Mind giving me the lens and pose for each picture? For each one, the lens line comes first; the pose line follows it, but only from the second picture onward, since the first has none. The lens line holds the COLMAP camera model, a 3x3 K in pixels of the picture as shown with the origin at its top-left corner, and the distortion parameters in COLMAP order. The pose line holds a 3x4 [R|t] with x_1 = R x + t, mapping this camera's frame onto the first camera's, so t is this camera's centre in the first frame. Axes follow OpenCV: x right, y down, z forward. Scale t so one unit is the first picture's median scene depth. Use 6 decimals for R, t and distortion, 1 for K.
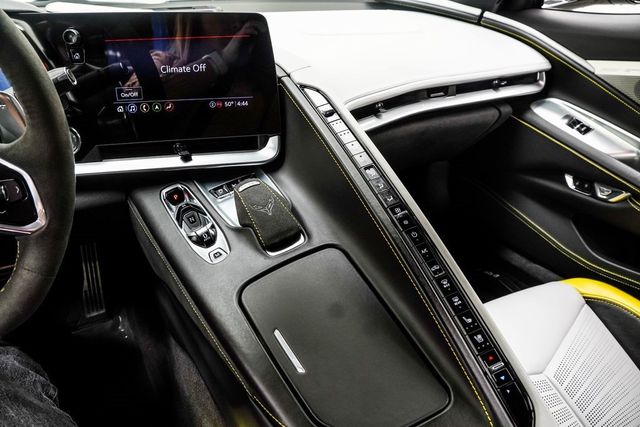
lens RADIAL K [[481.1, 0, 320.0], [0, 481.1, 213.5], [0, 0, 1]] dist [-0.152222, 0.121957]
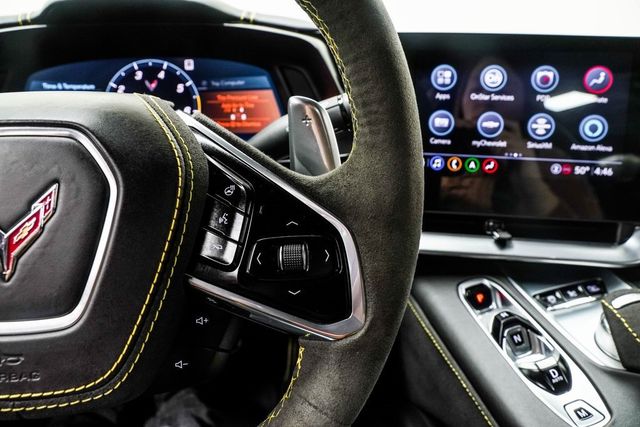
lens RADIAL K [[472.4, 0, 320.0], [0, 472.4, 213.5], [0, 0, 1]] dist [-0.147711, 0.080480]
pose [[0.921797, 0.098954, -0.374832, -0.217024], [-0.175089, 0.968912, -0.174796, 0.002418], [0.345882, 0.226756, 0.910466, 0.234472]]
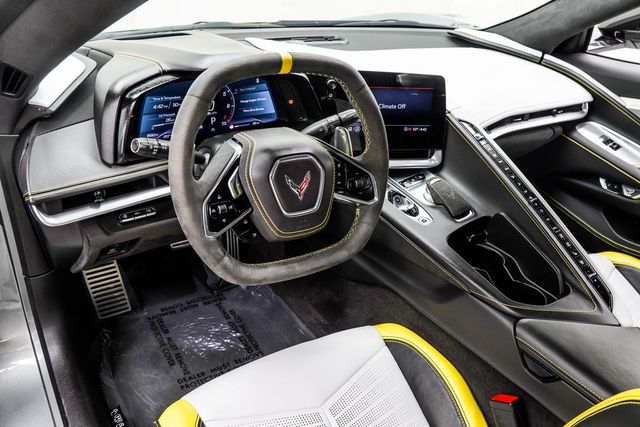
lens RADIAL K [[540.4, 0, 320.0], [0, 540.4, 213.5], [0, 0, 1]] dist [-0.107162, 0.154137]
pose [[0.996789, 0.028271, 0.074912, -0.486534], [-0.029026, 0.999538, 0.009010, 0.035842], [-0.074623, -0.011155, 0.997149, -0.600186]]
